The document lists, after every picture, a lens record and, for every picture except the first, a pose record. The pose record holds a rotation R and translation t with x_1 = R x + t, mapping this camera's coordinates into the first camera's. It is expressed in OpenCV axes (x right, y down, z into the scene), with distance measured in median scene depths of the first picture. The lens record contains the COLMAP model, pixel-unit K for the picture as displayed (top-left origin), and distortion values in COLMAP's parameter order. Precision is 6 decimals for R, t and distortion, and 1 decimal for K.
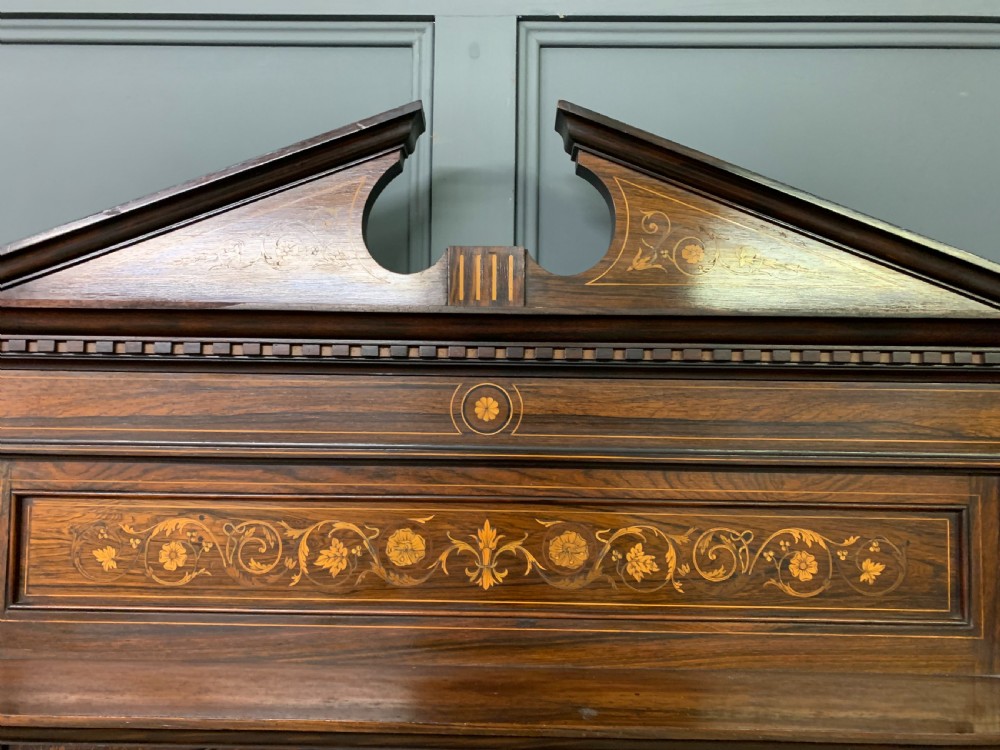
lens RADIAL K [[775.8, 0, 493.4], [0, 775.8, 376.8], [0, 0, 1]] dist [0.016079, -0.007313]
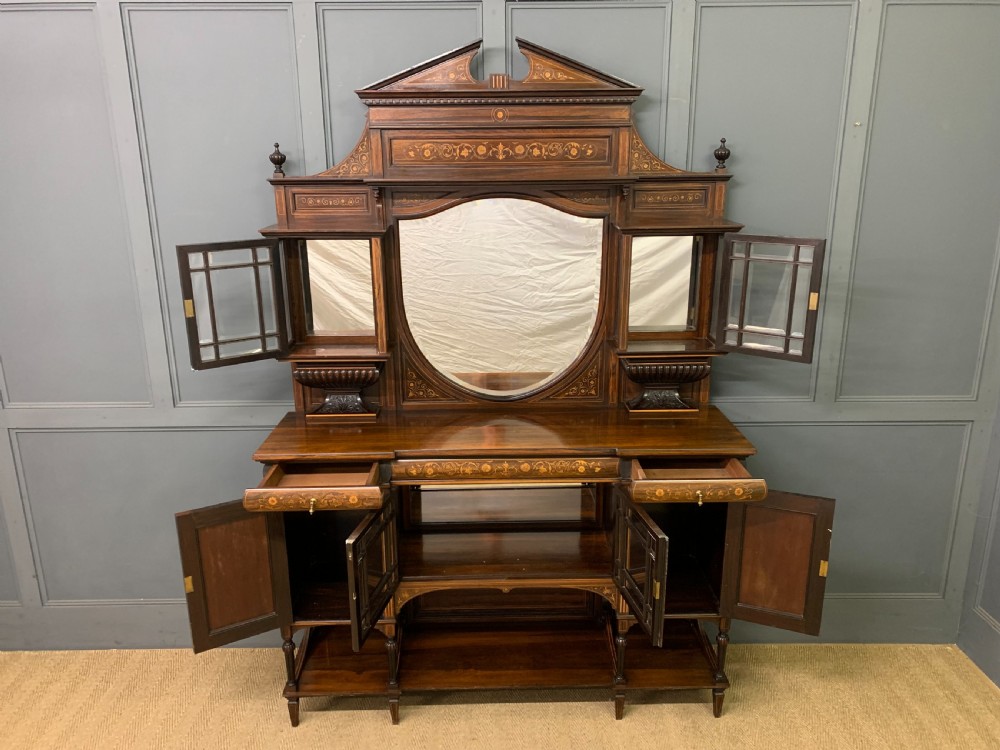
lens RADIAL K [[760.8, 0, 498.6], [0, 760.8, 381.6], [0, 0, 1]] dist [0.153367, -0.387438]
pose [[0.999330, -0.029970, 0.020990, -0.148181], [0.020886, 0.938260, 0.345301, -0.044258], [-0.030043, -0.344631, 0.938257, -3.444513]]
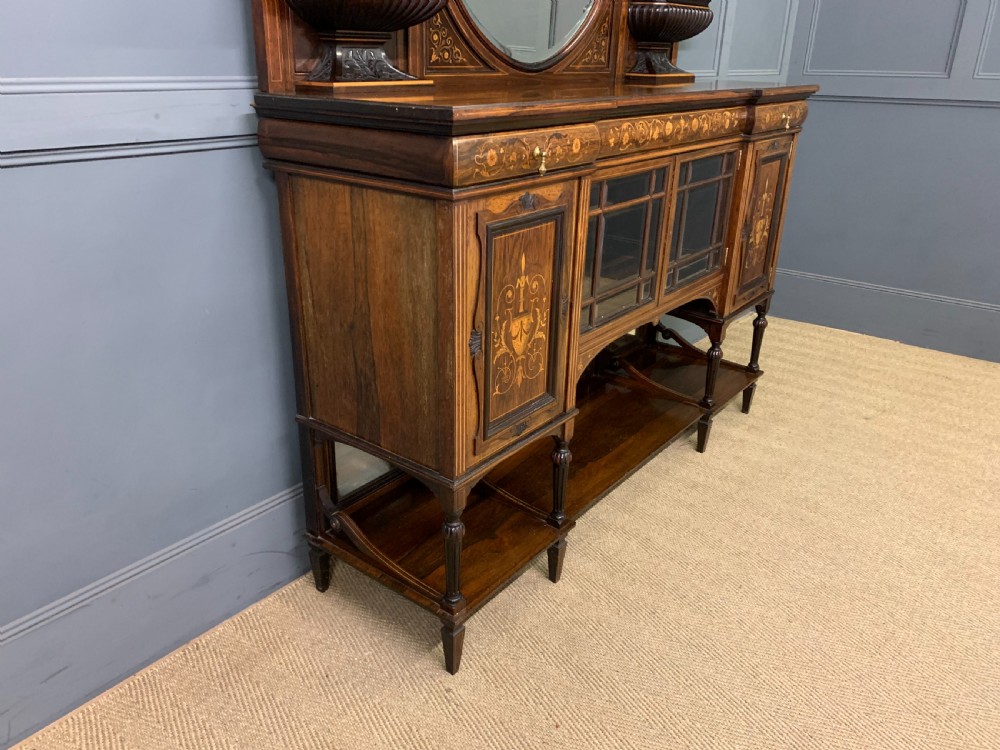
lens RADIAL K [[761.8, 0, 494.9], [0, 761.8, 364.8], [0, 0, 1]] dist [0.083957, -0.093163]
pose [[0.611503, -0.302548, 0.731114, -2.719395], [-0.068916, 0.900131, 0.430132, 1.433820], [-0.788235, -0.313413, 0.529583, -0.961449]]
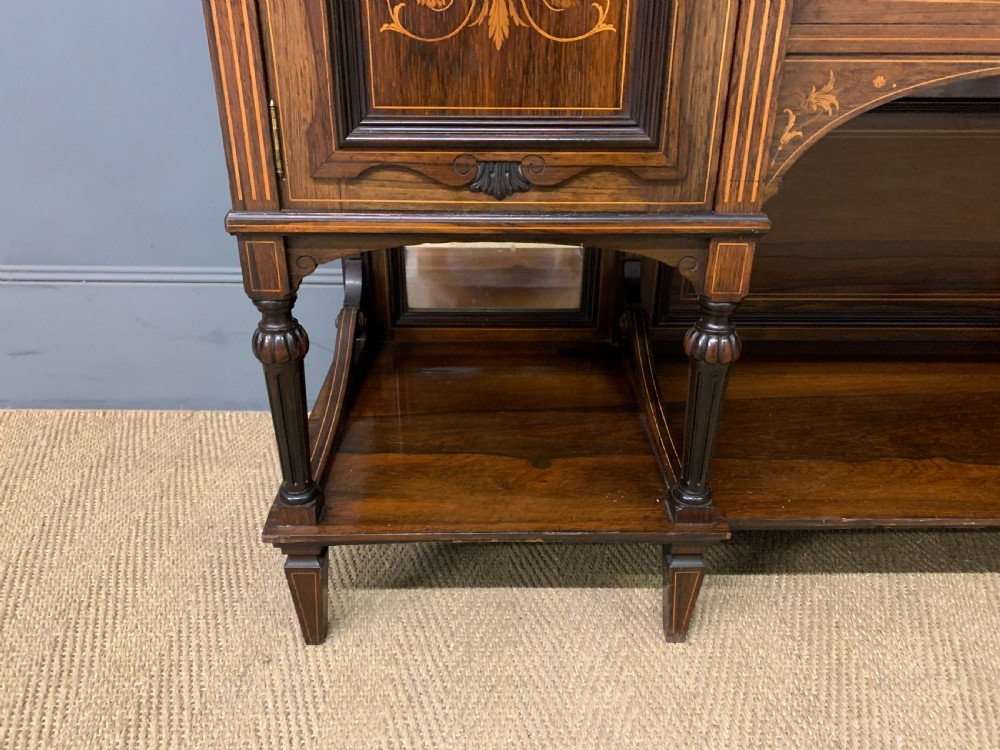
lens RADIAL K [[770.1, 0, 500.3], [0, 770.1, 363.8], [0, 0, 1]] dist [0.036239, -0.038502]
pose [[0.999682, -0.018389, 0.017264, -1.015946], [0.007231, 0.864671, 0.502287, 2.359945], [-0.024165, -0.502002, 0.864529, -0.733806]]
